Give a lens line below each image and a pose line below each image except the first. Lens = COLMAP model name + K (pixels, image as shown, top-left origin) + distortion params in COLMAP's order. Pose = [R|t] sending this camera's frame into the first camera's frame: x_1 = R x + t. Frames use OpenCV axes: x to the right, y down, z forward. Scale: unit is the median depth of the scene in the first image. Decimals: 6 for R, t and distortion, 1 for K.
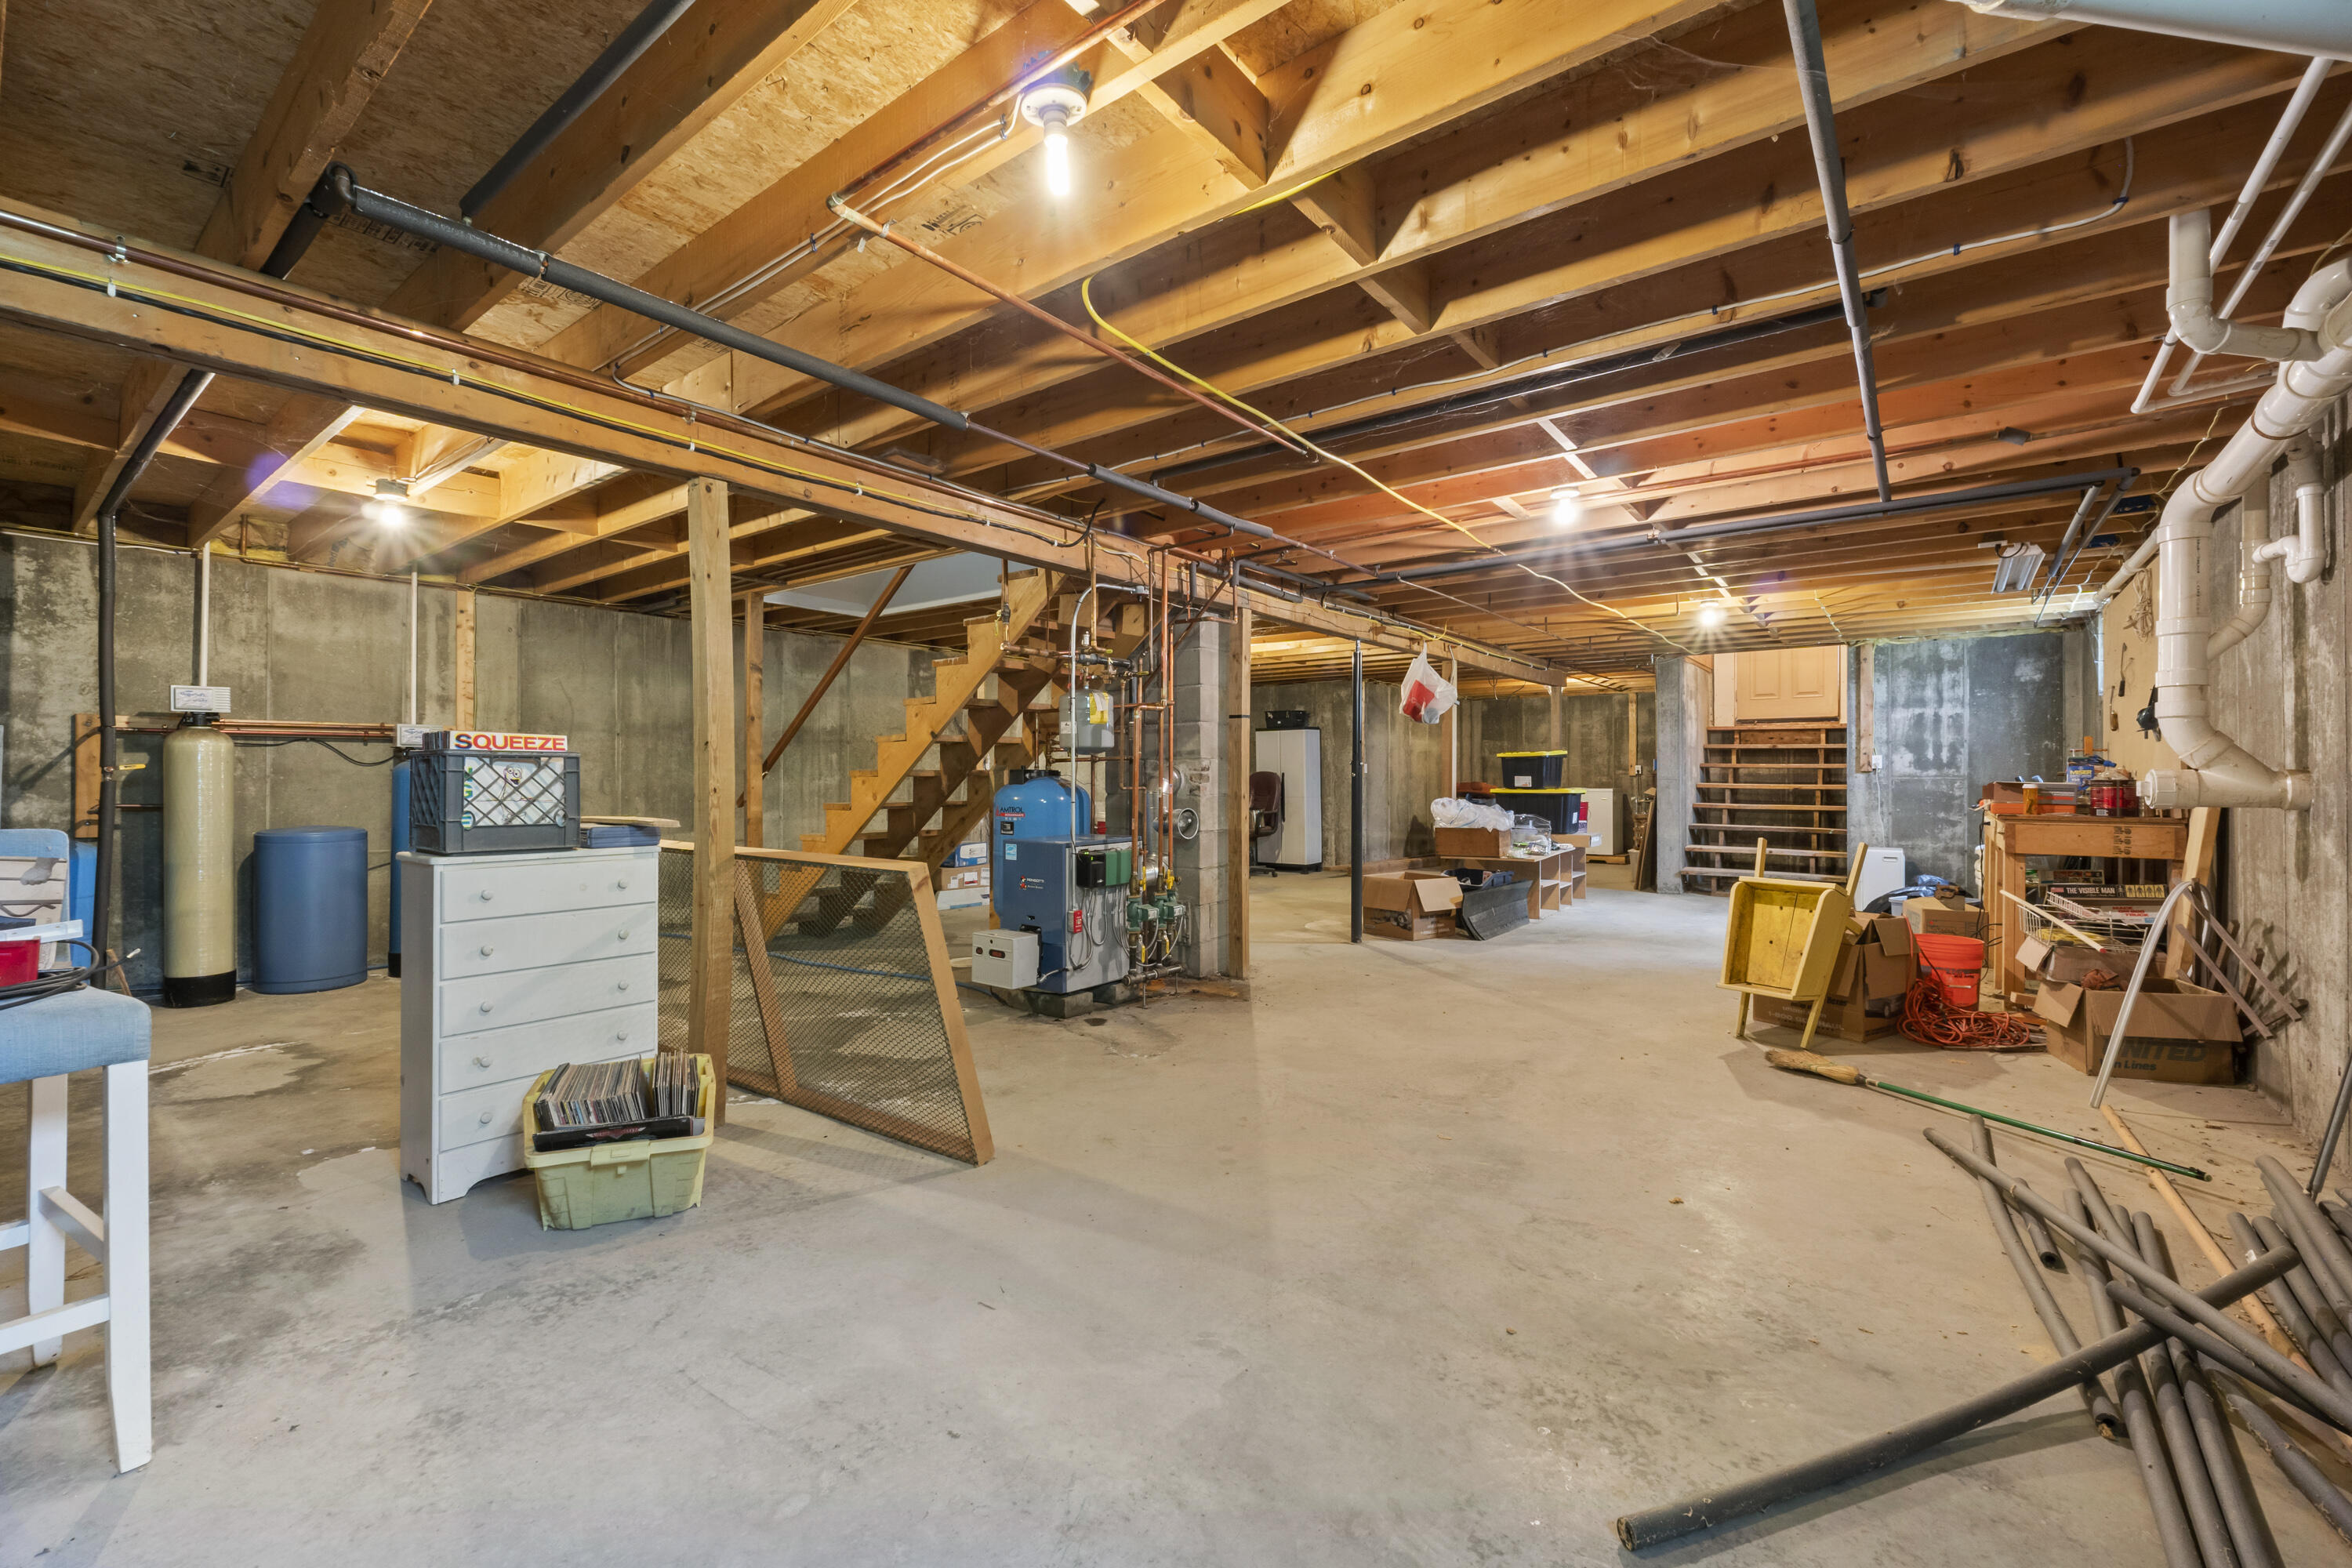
lens RADIAL K [[983.3, 0, 1170.7], [0, 983.3, 772.5], [0, 0, 1]] dist [-0.002924, -0.000127]
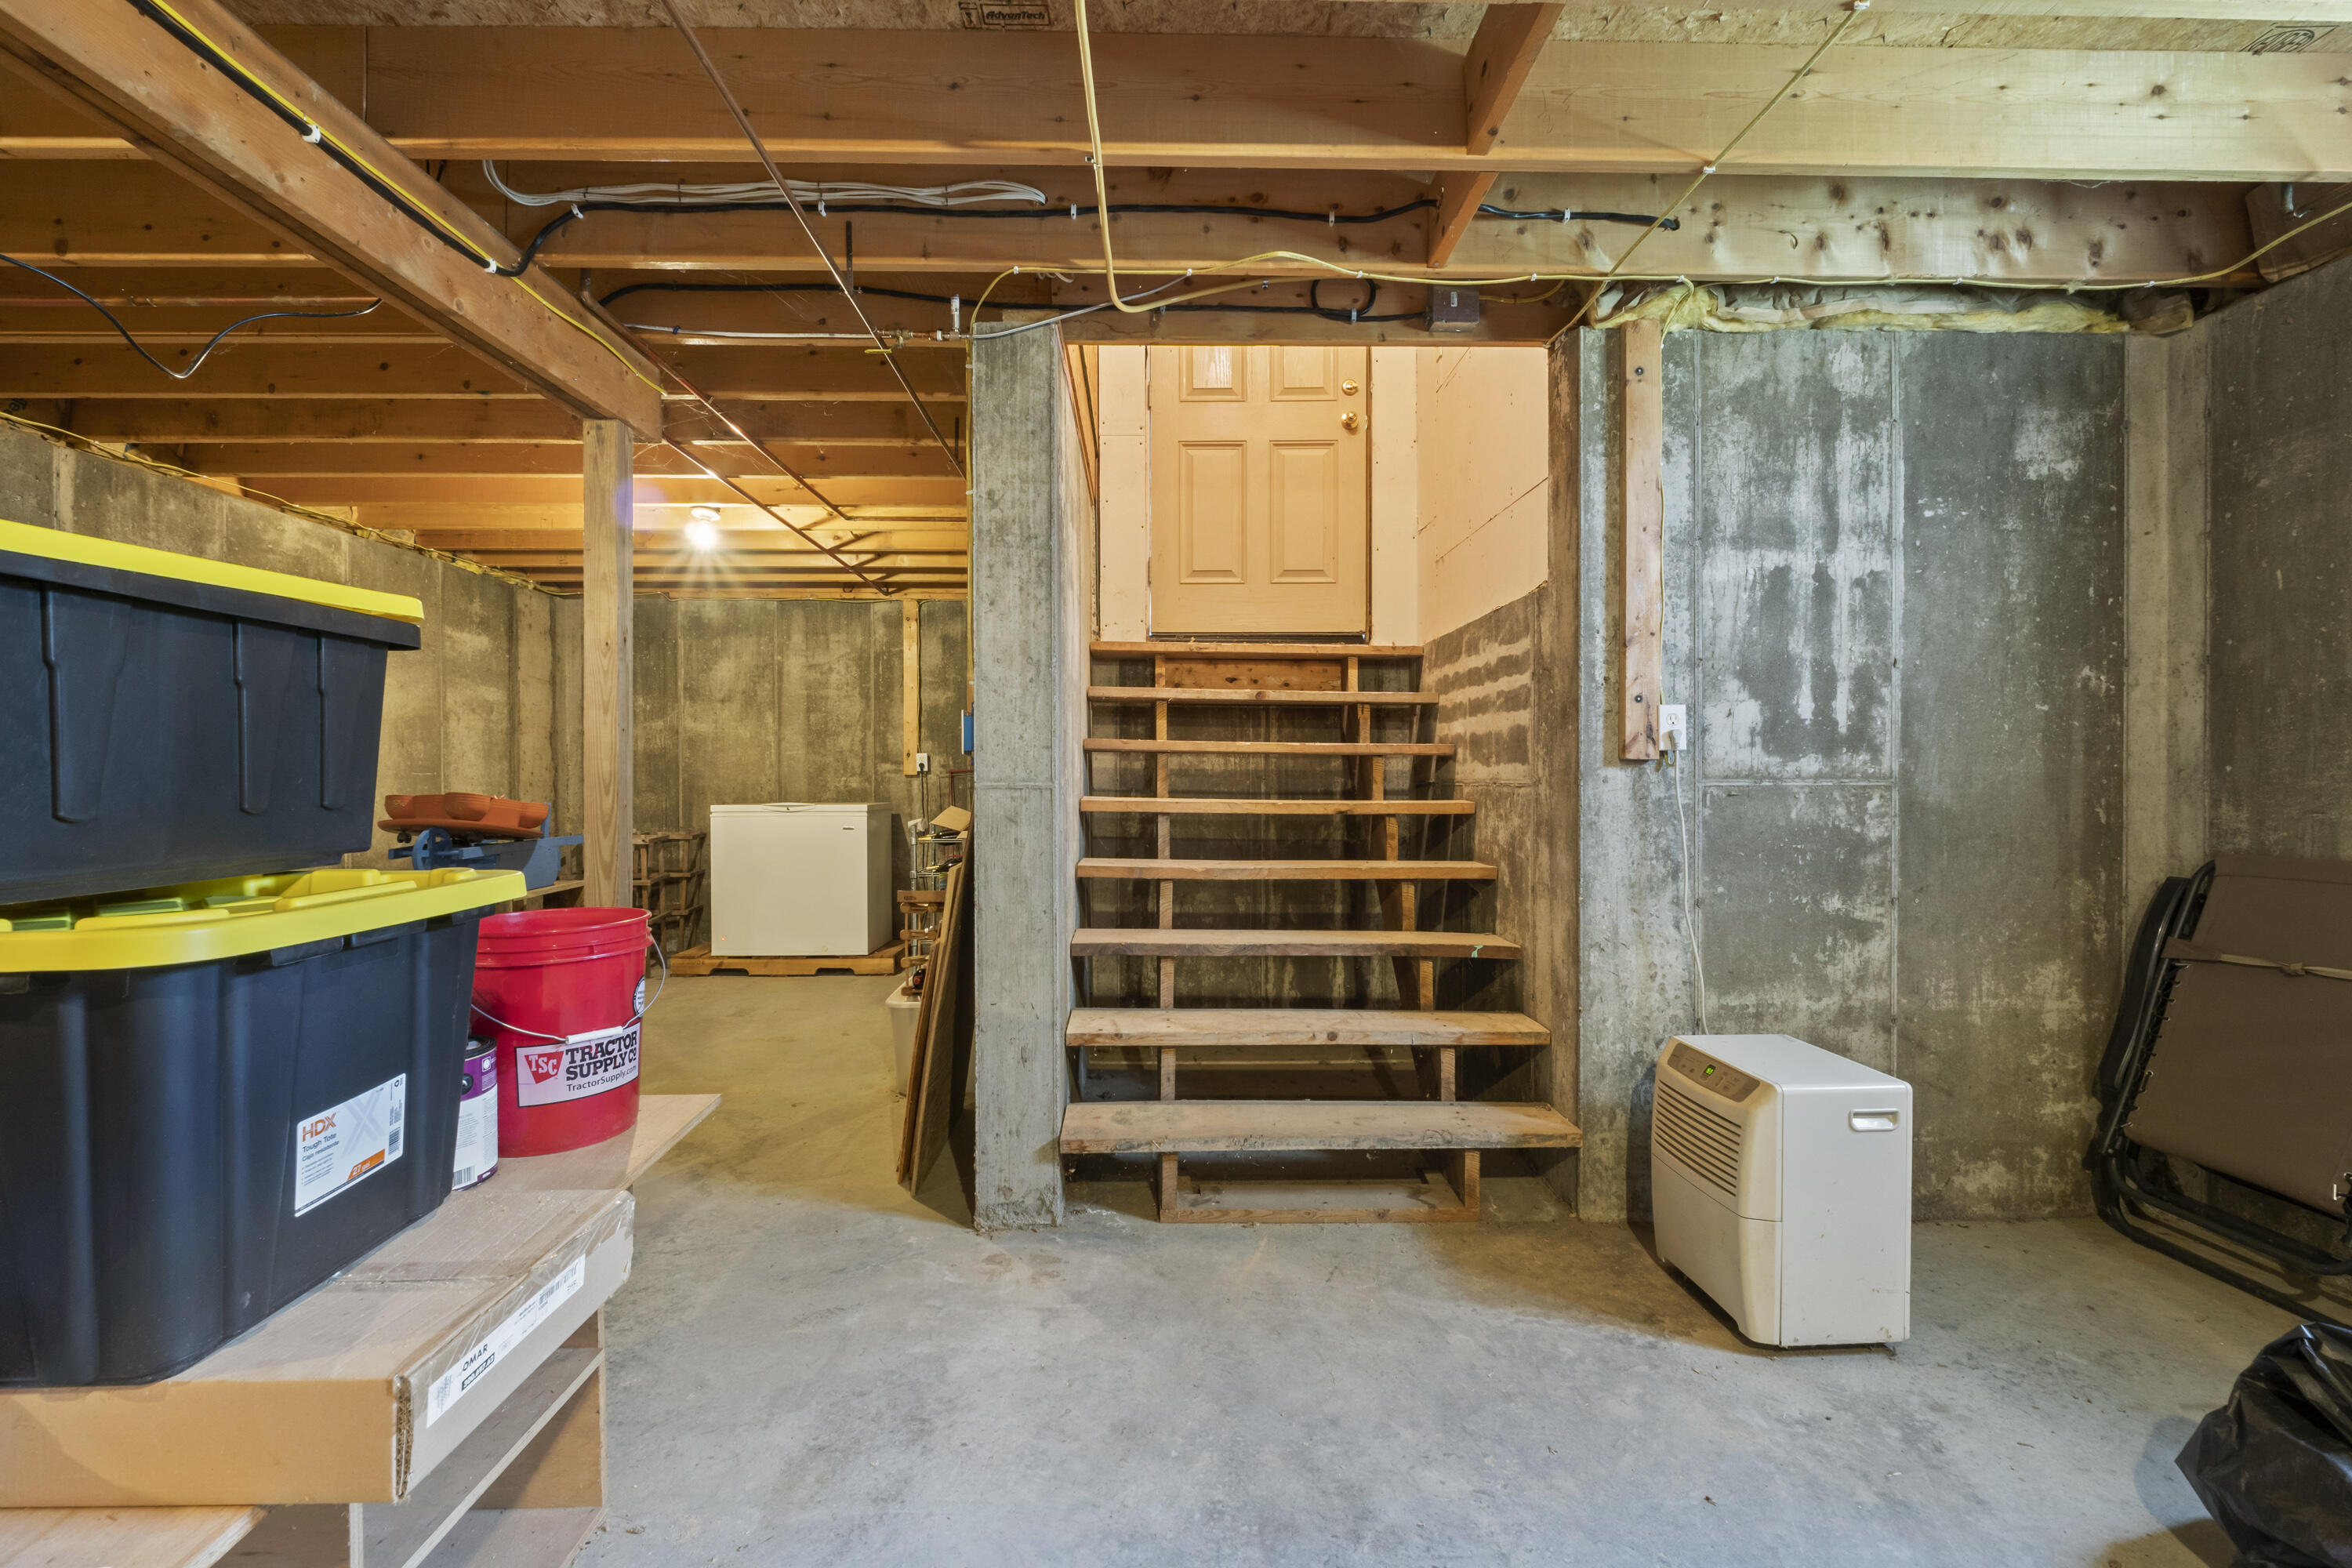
lens RADIAL K [[983.3, 0, 1170.9], [0, 983.3, 780.8], [0, 0, 1]] dist [-0.002924, -0.000127]
pose [[0.775497, -0.003733, 0.631340, 0.428934], [-0.002488, 0.999957, 0.008968, 0.002787], [-0.631347, -0.008526, 0.775454, 0.884559]]
